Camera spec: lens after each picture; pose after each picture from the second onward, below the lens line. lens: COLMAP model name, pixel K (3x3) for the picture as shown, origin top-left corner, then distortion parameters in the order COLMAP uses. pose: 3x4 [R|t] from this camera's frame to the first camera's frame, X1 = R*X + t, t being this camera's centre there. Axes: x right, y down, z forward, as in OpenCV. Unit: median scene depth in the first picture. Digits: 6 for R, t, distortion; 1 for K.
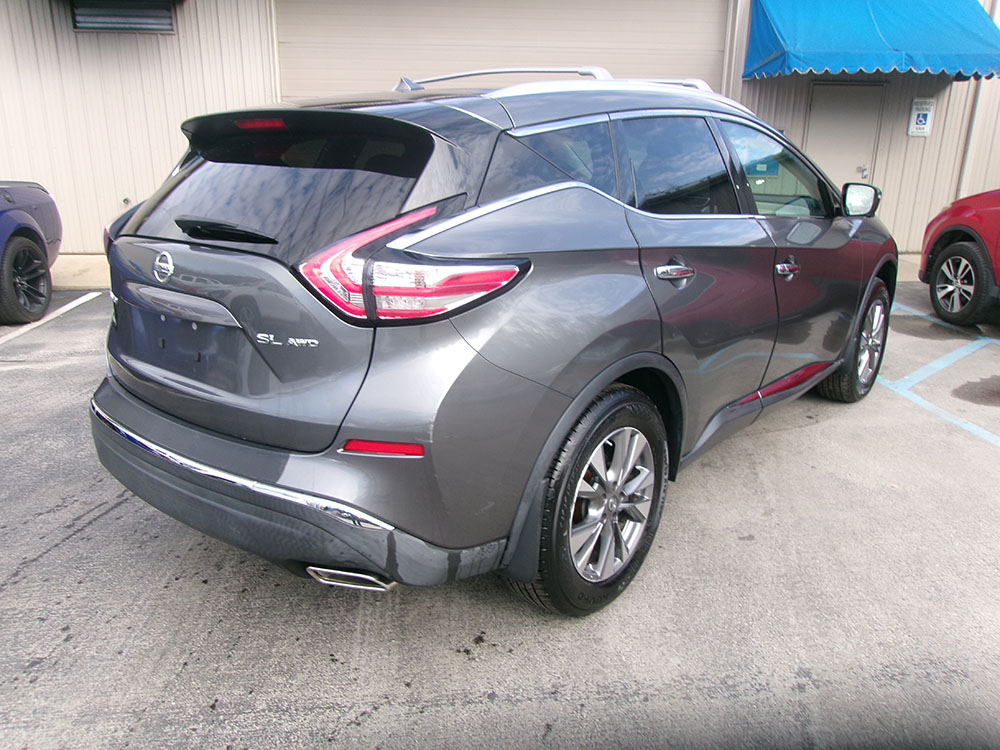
lens RADIAL K [[783.5, 0, 500.0], [0, 783.5, 375.0], [0, 0, 1]] dist [-0.004476, 0.037603]
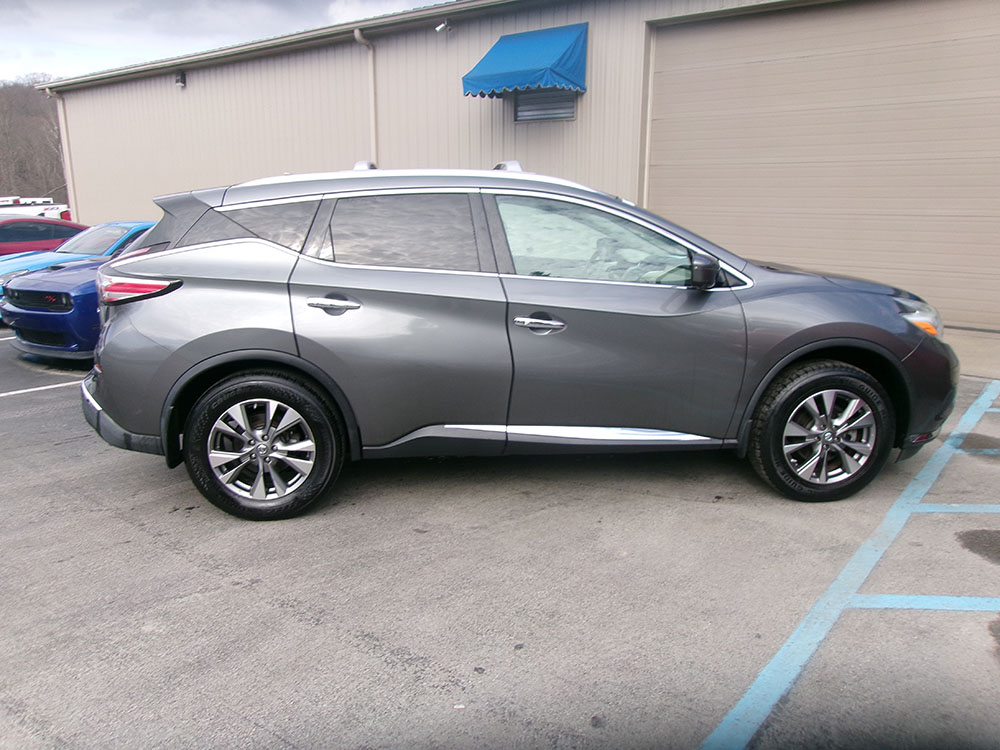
lens RADIAL K [[783.5, 0, 500.0], [0, 783.5, 375.0], [0, 0, 1]] dist [-0.004476, 0.037603]
pose [[0.716156, 0.157571, -0.679920, 0.708728], [-0.202902, 0.979110, 0.013194, -0.043321], [0.667796, 0.128508, 0.733167, 0.088475]]
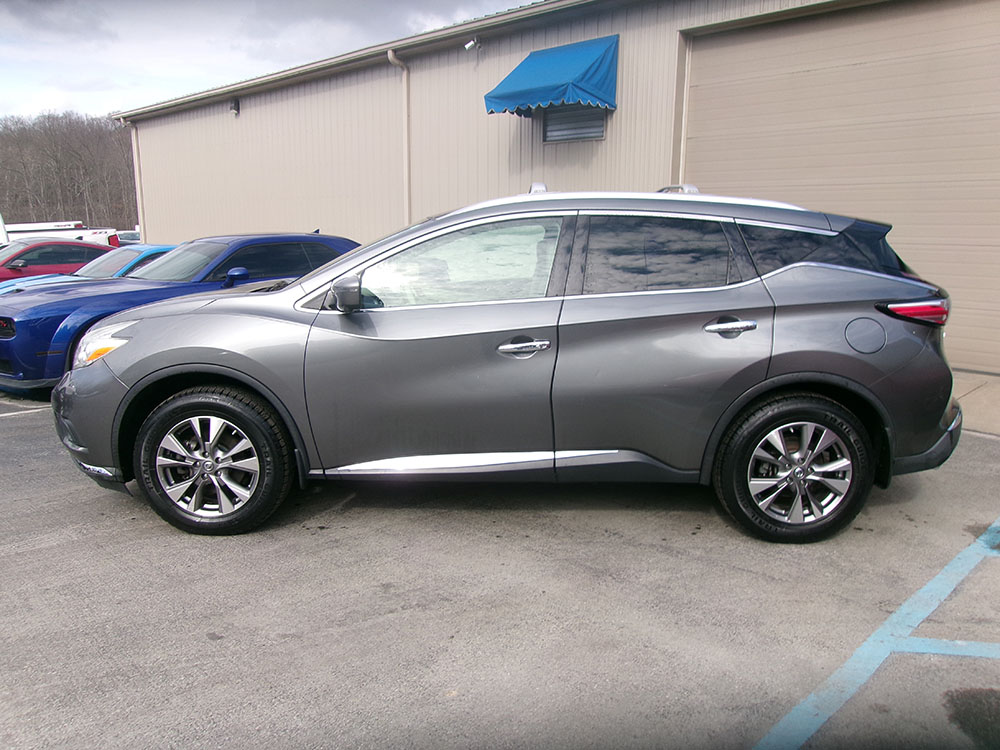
lens RADIAL K [[787.7, 0, 500.0], [0, 787.7, 375.0], [0, 0, 1]] dist [-0.049404, 0.120708]
pose [[0.626015, 0.152601, -0.764734, 0.718054], [-0.232546, 0.972578, 0.003712, -0.110934], [0.744330, 0.175512, 0.644335, 0.345562]]
